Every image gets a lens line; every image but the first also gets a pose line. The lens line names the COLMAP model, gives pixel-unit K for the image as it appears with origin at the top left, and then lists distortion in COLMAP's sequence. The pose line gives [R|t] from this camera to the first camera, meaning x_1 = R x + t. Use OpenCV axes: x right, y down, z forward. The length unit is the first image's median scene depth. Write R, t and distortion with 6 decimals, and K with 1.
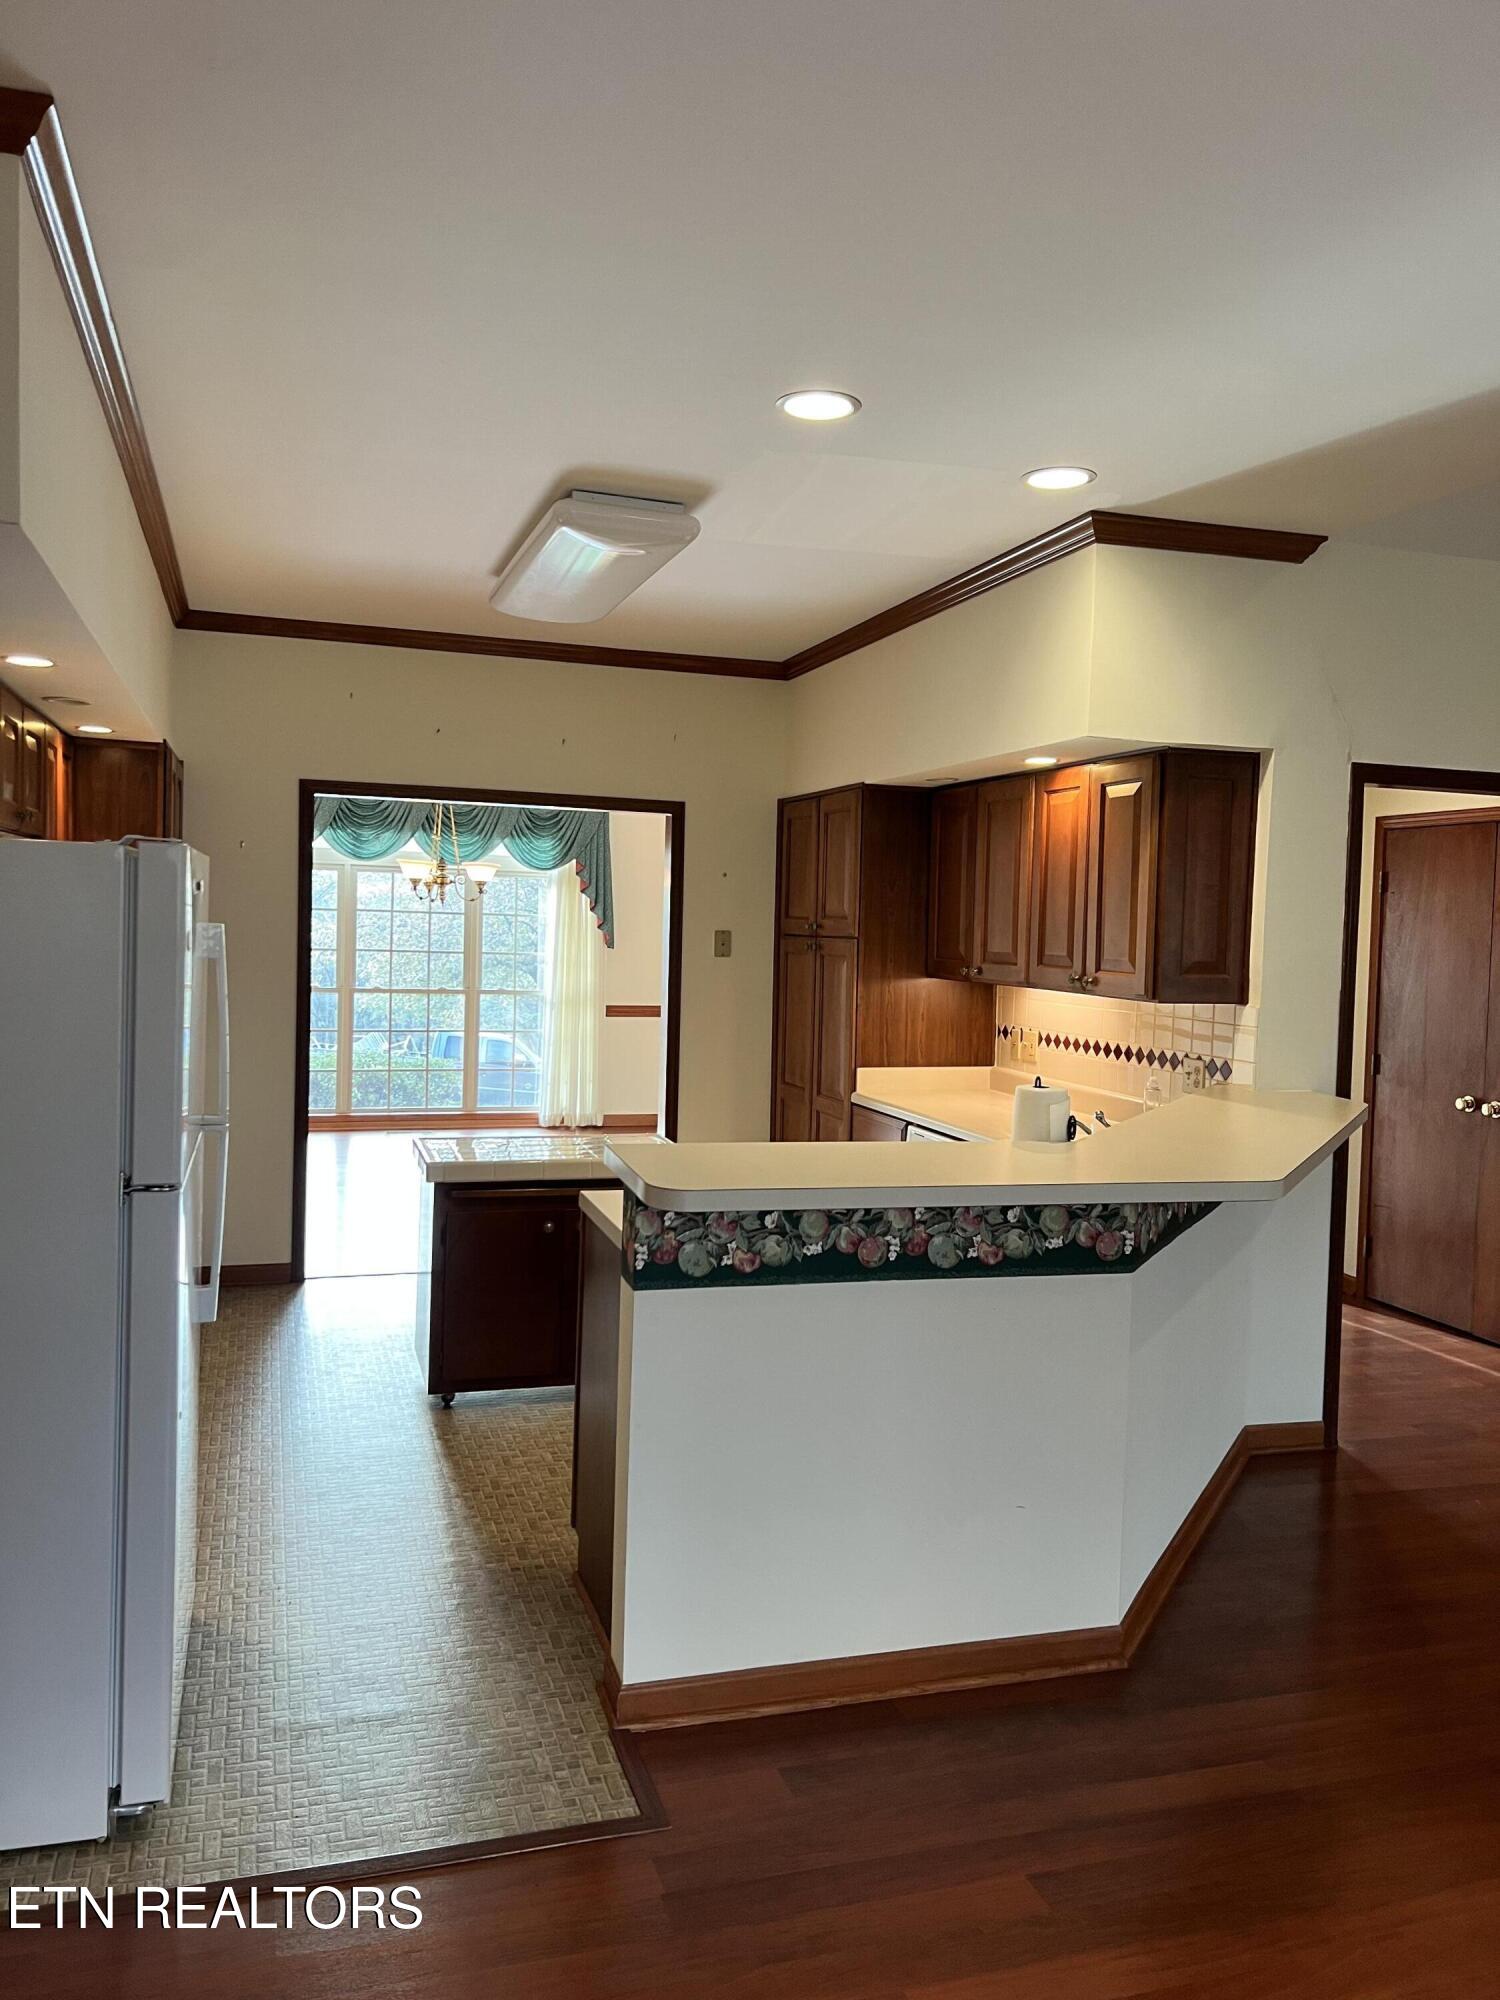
lens RADIAL K [[1492.8, 0, 731.2], [0, 1492.8, 993.7], [0, 0, 1]] dist [0.048124, -0.020944]
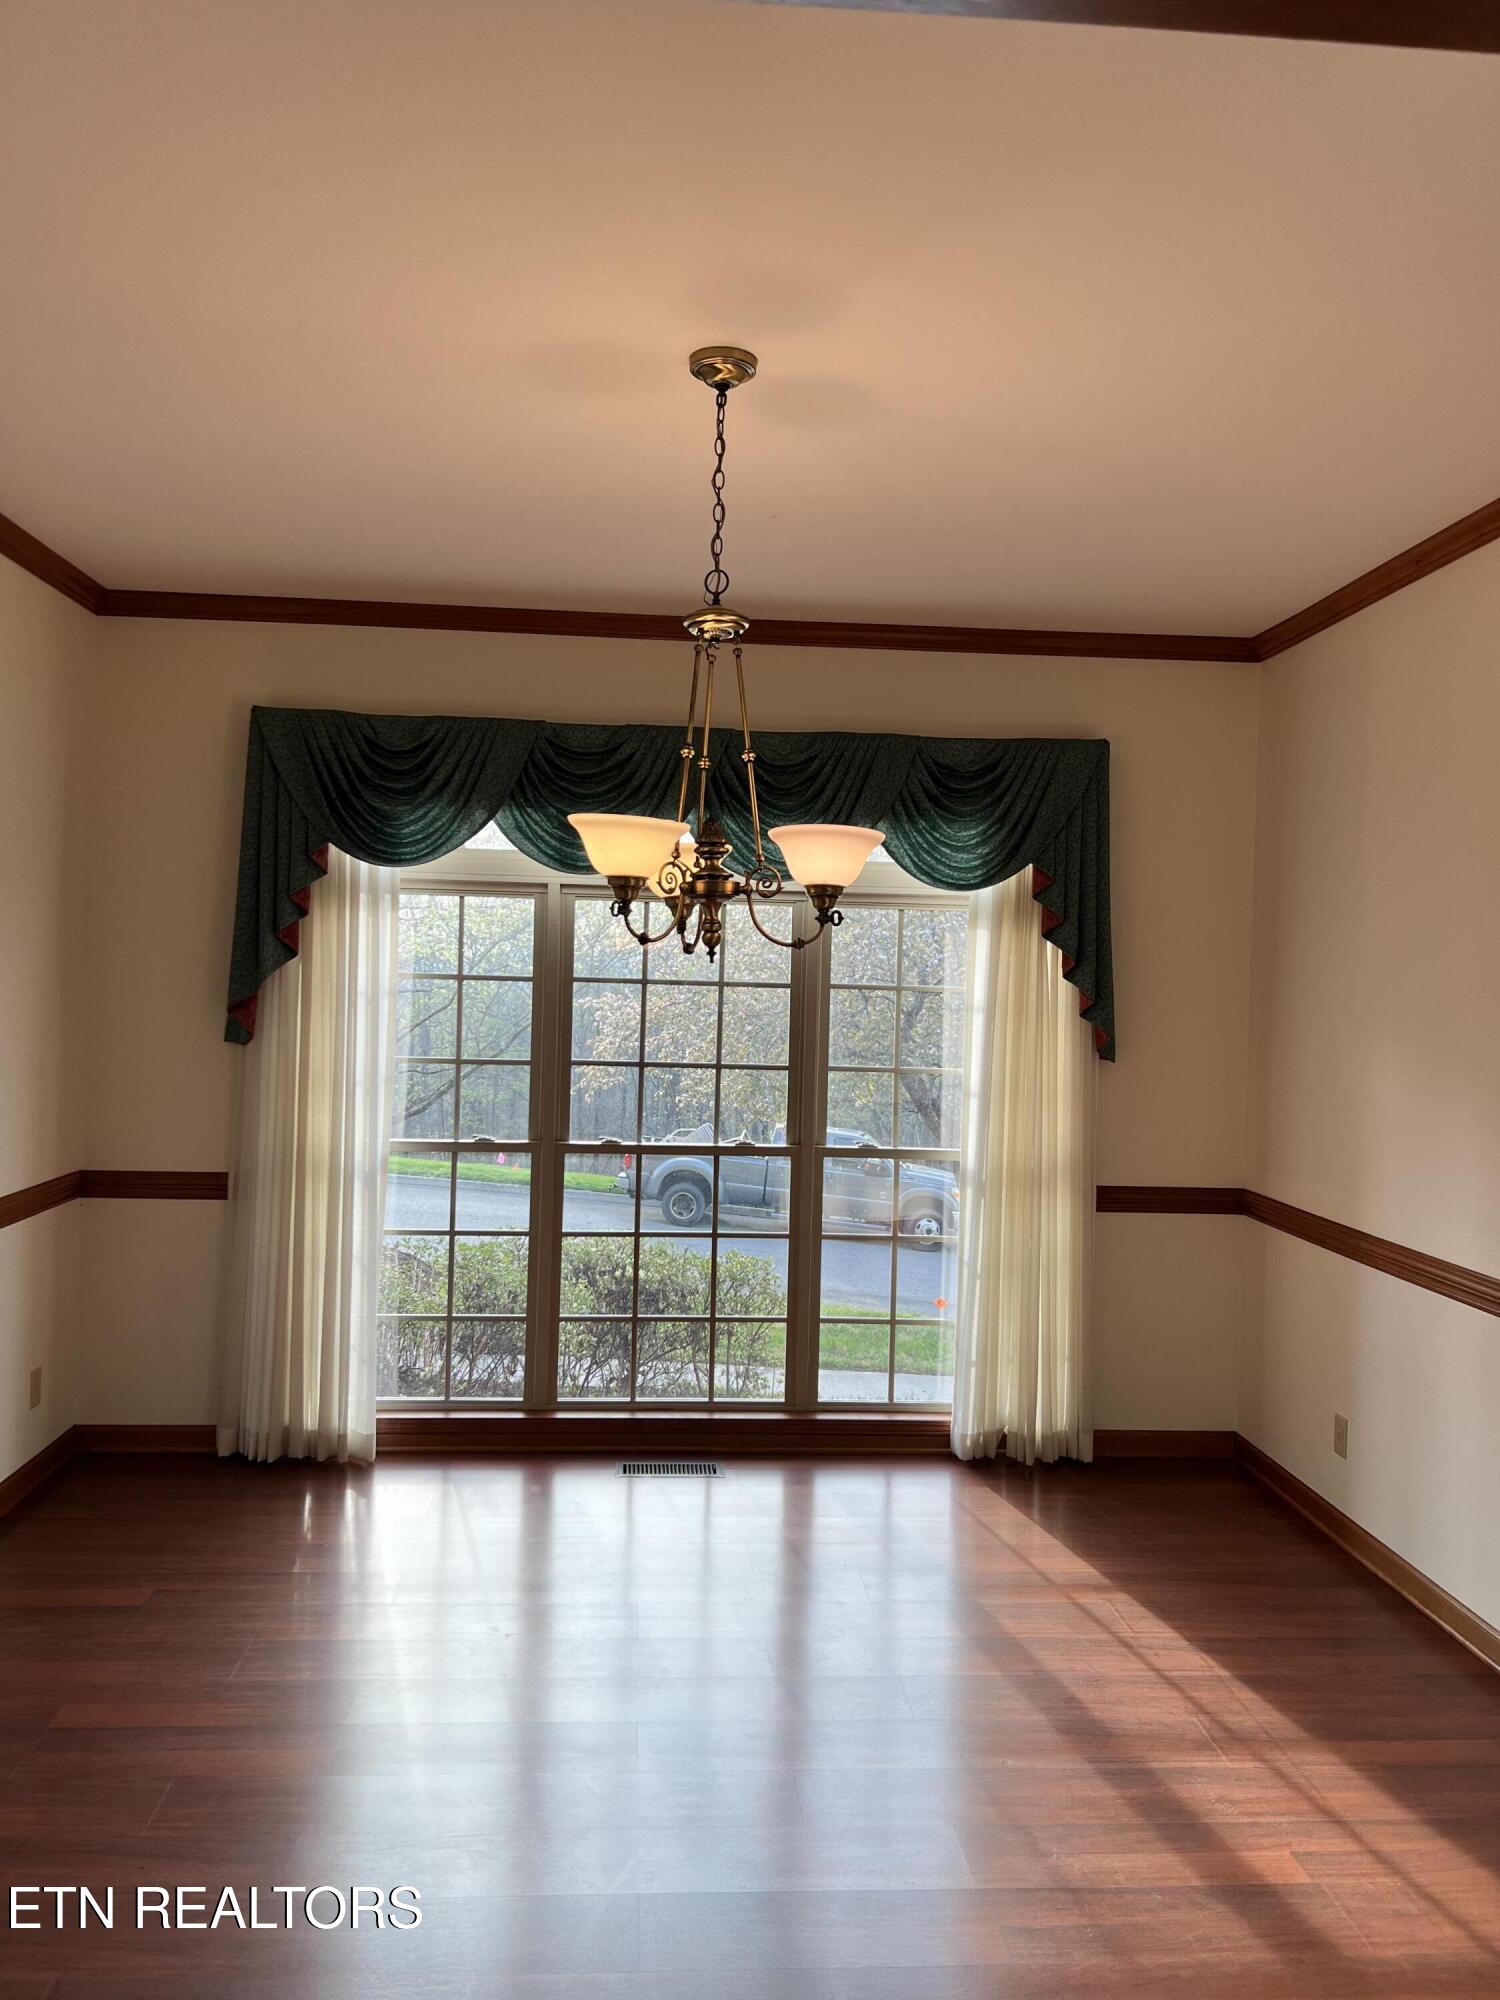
lens RADIAL K [[1249.7, 0, 747.7], [0, 1249.7, 989.1], [0, 0, 1]] dist [-0.001879, -0.000797]
pose [[0.972613, -0.005116, -0.232375, -0.240040], [-0.008149, 0.998393, -0.056088, -0.072903], [0.232289, 0.056446, 0.971008, 1.467540]]
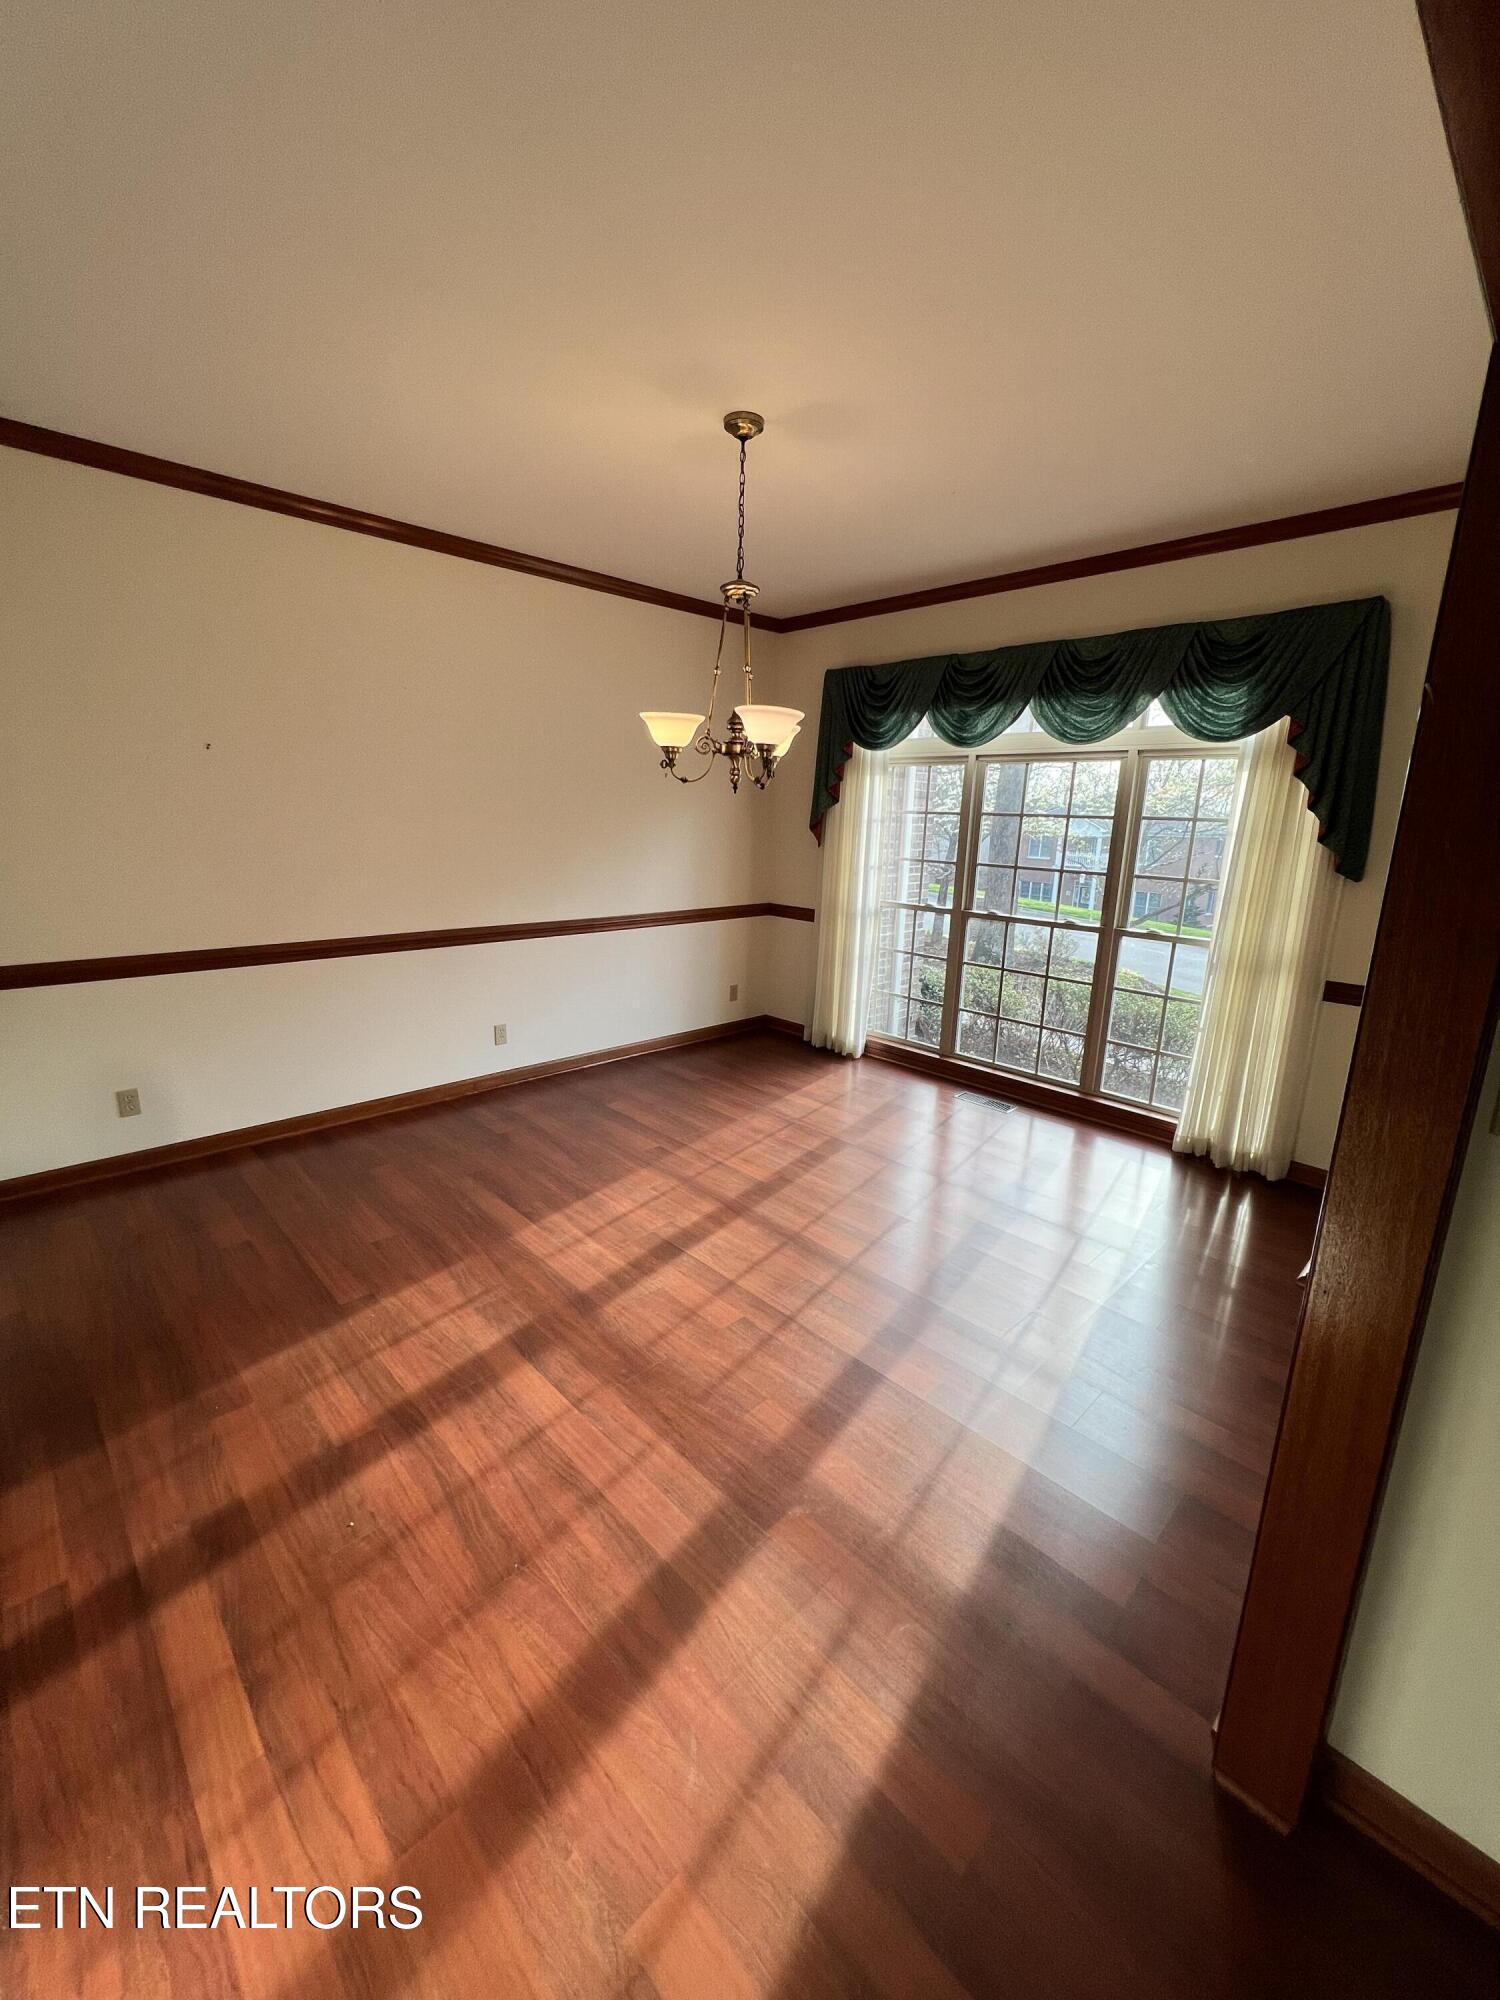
lens RADIAL K [[802.4, 0, 740.5], [0, 802.4, 991.7], [0, 0, 1]] dist [-0.001923, -0.000431]
pose [[0.448162, 0.178340, -0.875983, 0.205537], [-0.057021, 0.983606, 0.171079, -0.066960], [0.892132, -0.026722, 0.450984, 1.620676]]
